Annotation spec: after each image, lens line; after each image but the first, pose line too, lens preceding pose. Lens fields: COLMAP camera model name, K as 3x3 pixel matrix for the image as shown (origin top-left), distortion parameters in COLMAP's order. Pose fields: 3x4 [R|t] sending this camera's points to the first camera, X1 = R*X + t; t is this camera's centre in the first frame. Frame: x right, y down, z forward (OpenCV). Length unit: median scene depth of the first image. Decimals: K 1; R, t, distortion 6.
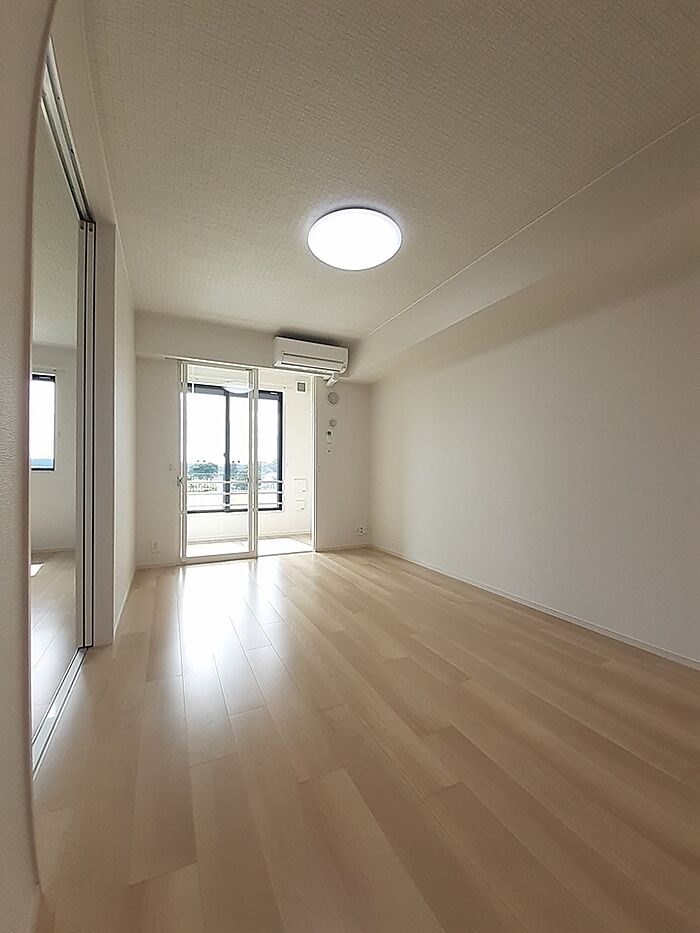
lens RADIAL K [[368.1, 0, 350.9], [0, 368.1, 468.1], [0, 0, 1]] dist [-0.001995, -0.000332]
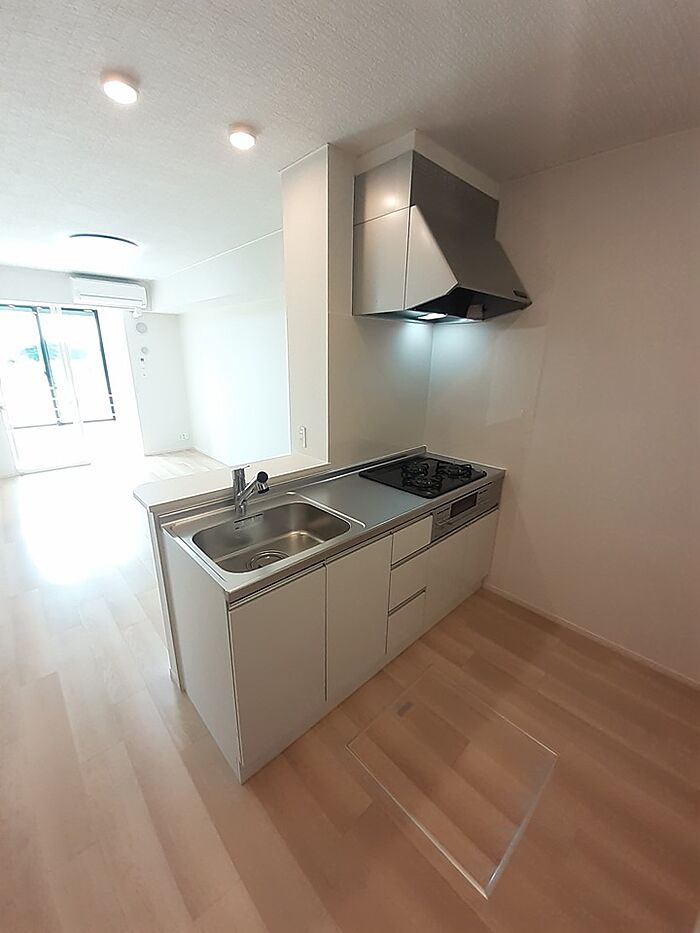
lens RADIAL K [[368.1, 0, 350.9], [0, 368.1, 468.1], [0, 0, 1]] dist [-0.001995, -0.000332]
pose [[0.957723, -0.071684, 0.278619, 0.297534], [-0.013807, 0.955892, 0.293395, -0.149371], [-0.287361, -0.284838, 0.914489, -0.495213]]
